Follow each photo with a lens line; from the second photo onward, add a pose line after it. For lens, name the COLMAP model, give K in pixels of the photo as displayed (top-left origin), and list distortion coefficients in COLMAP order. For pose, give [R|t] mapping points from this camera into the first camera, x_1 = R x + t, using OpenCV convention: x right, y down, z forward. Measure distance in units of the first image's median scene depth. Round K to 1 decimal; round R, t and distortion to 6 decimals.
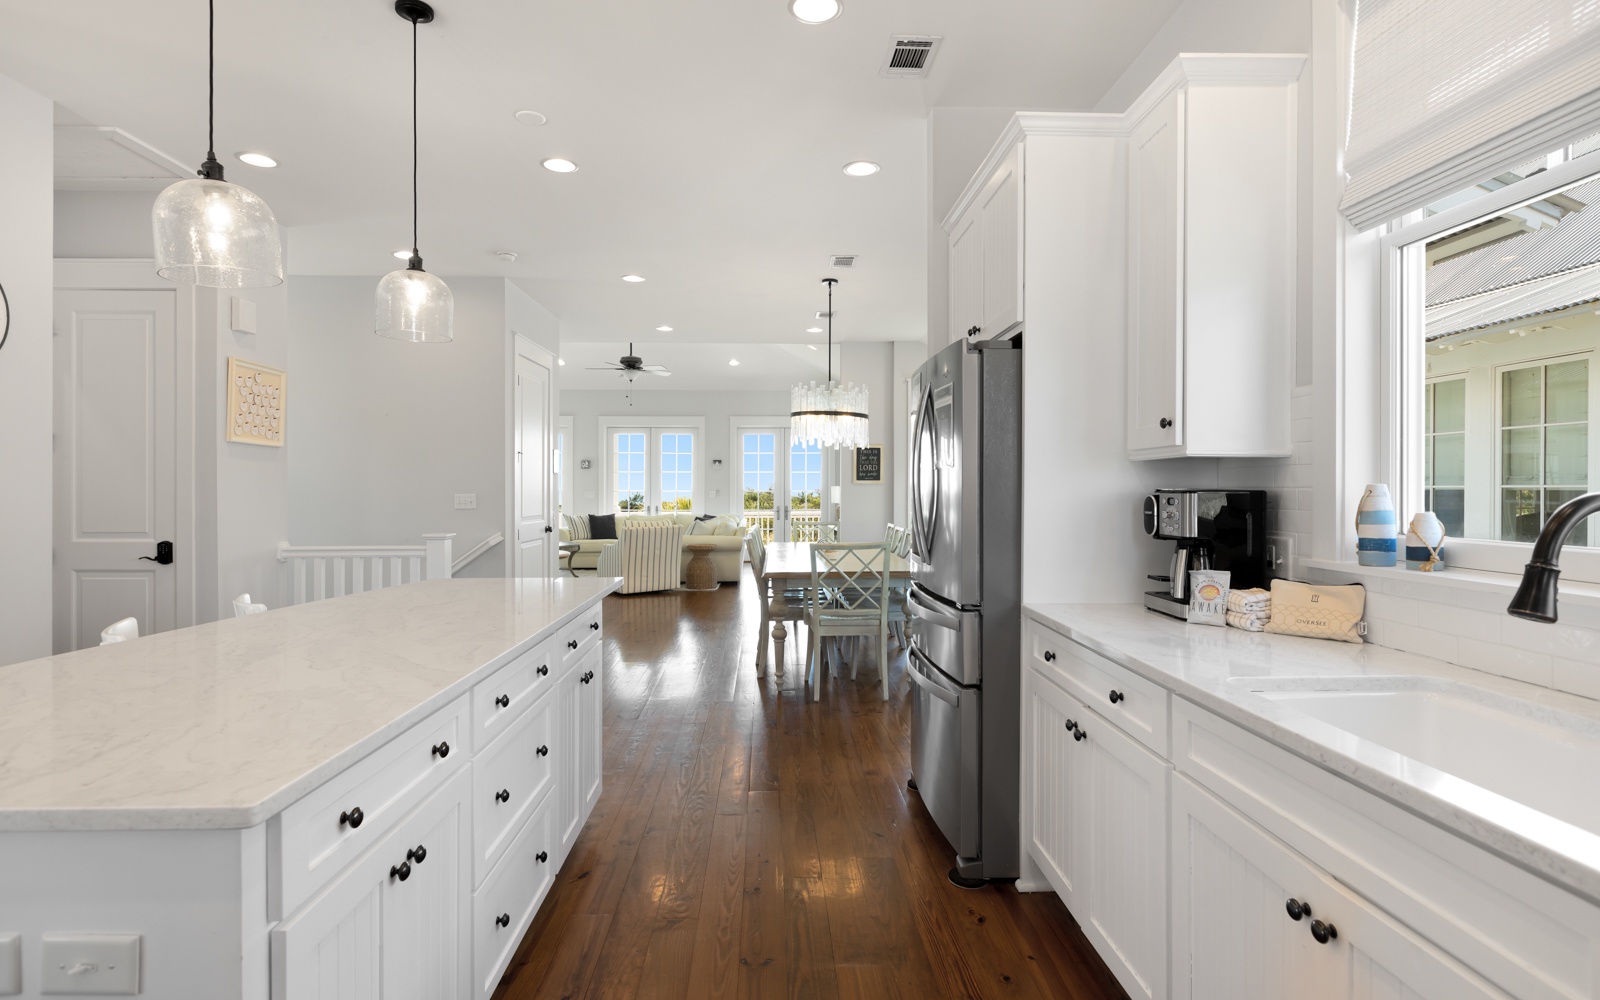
lens RADIAL K [[723.3, 0, 797.6], [0, 723.3, 473.7], [0, 0, 1]] dist [0.001906, 0.000500]
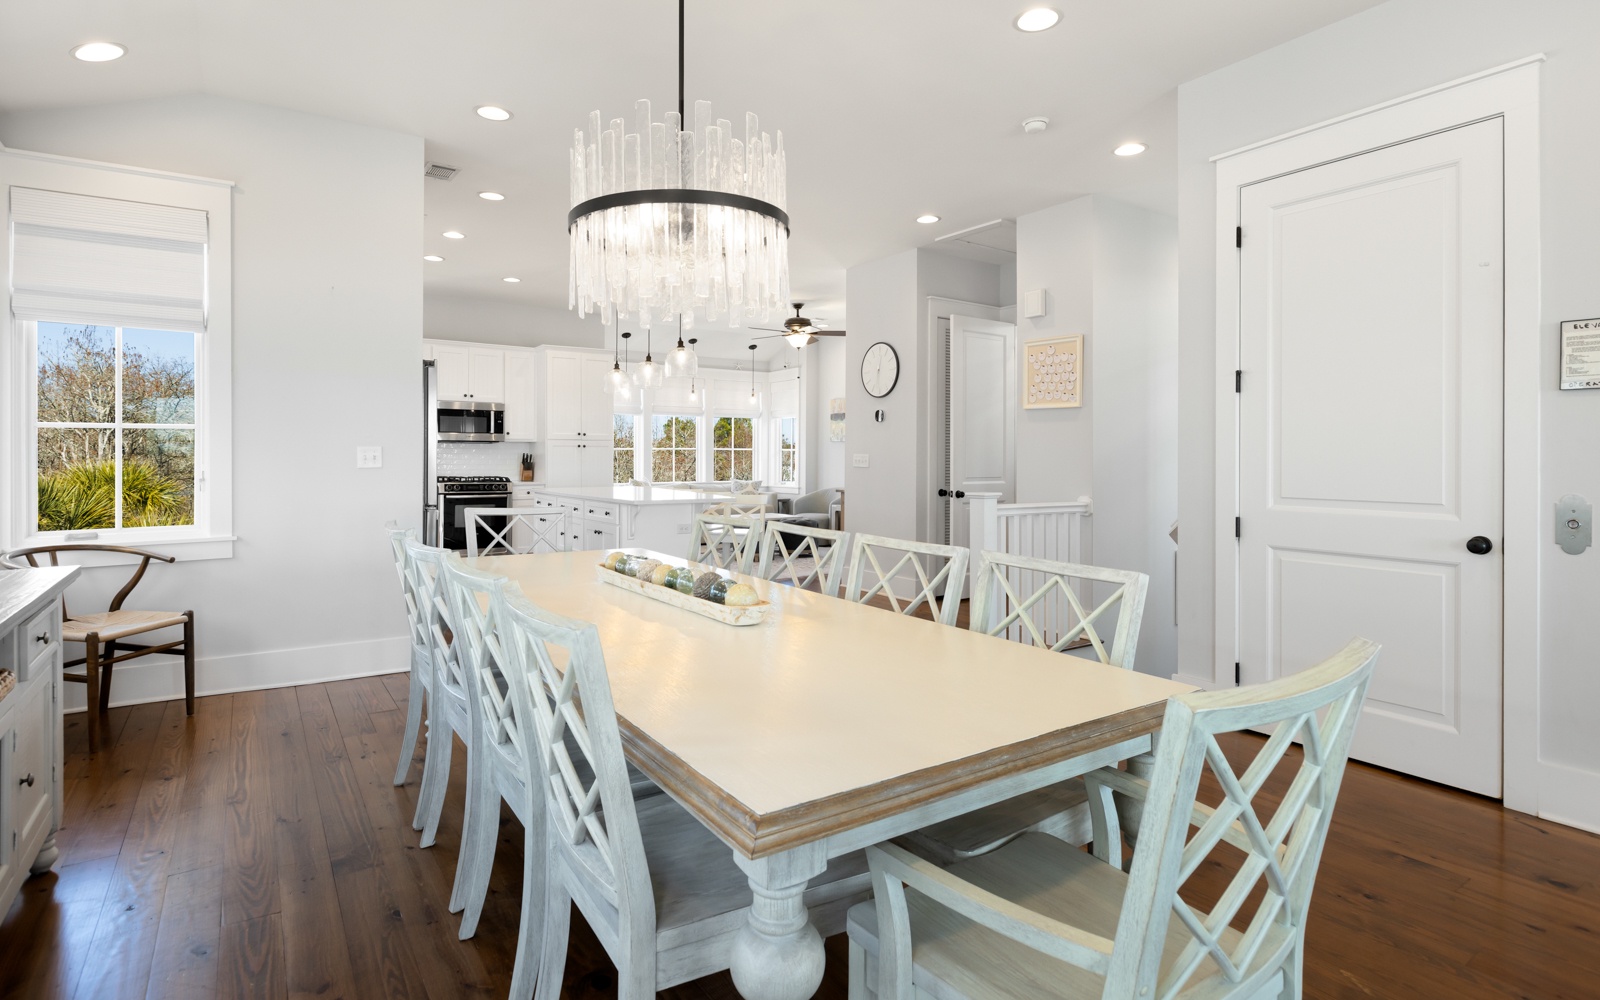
lens RADIAL K [[723.3, 0, 797.6], [0, 723.3, 473.7], [0, 0, 1]] dist [0.001906, 0.000500]
pose [[-0.830943, 0.005438, -0.556331, 0.220061], [0.005476, 0.999984, 0.001596, 0.057955], [0.556330, -0.001720, -0.830959, 1.692352]]
